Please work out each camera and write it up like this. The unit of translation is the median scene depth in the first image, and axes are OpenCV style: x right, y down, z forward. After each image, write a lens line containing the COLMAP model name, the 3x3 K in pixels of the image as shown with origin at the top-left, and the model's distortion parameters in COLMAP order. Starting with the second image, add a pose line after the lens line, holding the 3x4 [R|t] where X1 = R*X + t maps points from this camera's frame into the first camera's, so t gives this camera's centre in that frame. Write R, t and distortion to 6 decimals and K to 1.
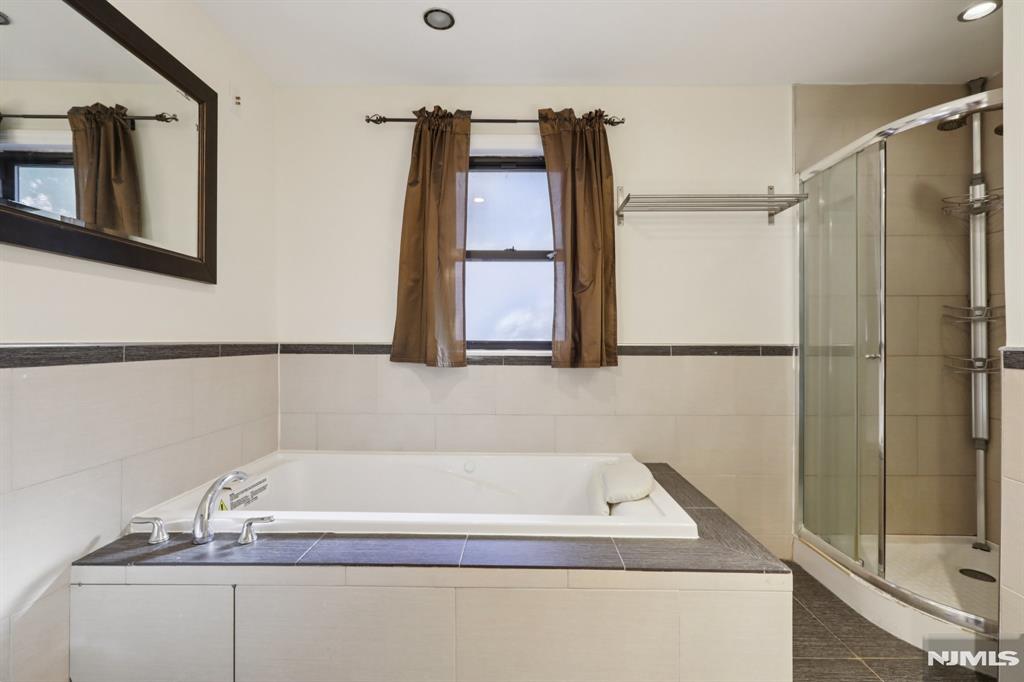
lens RADIAL K [[458.1, 0, 515.7], [0, 458.1, 338.7], [0, 0, 1]] dist [-0.000292, -0.000015]
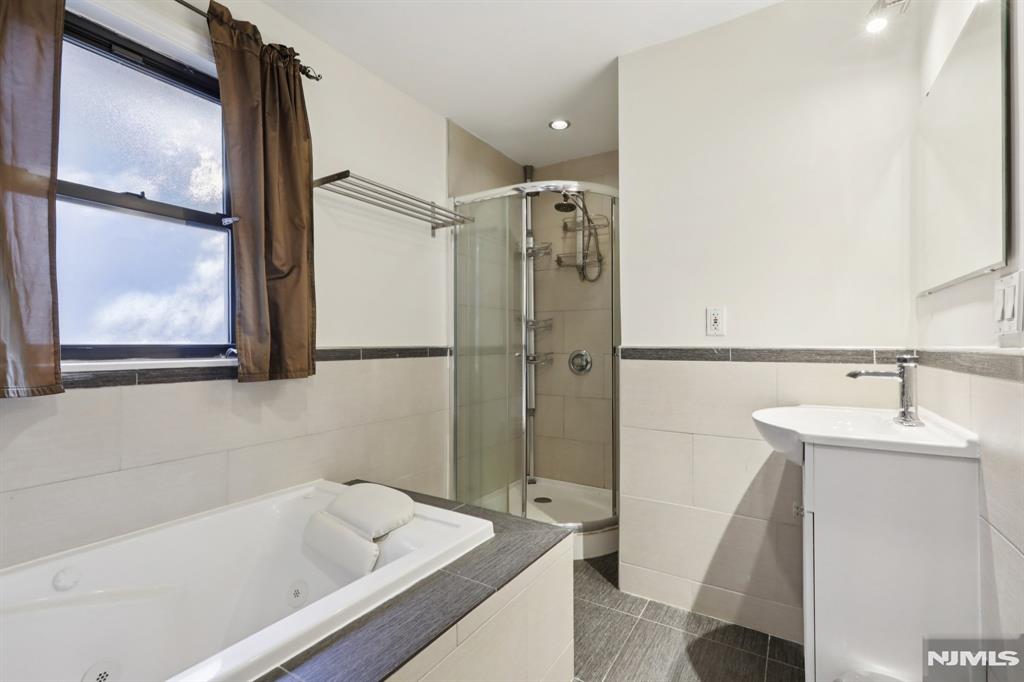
lens RADIAL K [[464.2, 0, 512.0], [0, 464.2, 341.0], [0, 0, 1]] dist [0.001009, 0.000359]
pose [[0.525328, 0.001185, 0.850899, -0.296369], [0.000644, 0.999998, -0.001790, 0.001773], [-0.850900, 0.001488, 0.525326, 0.264943]]
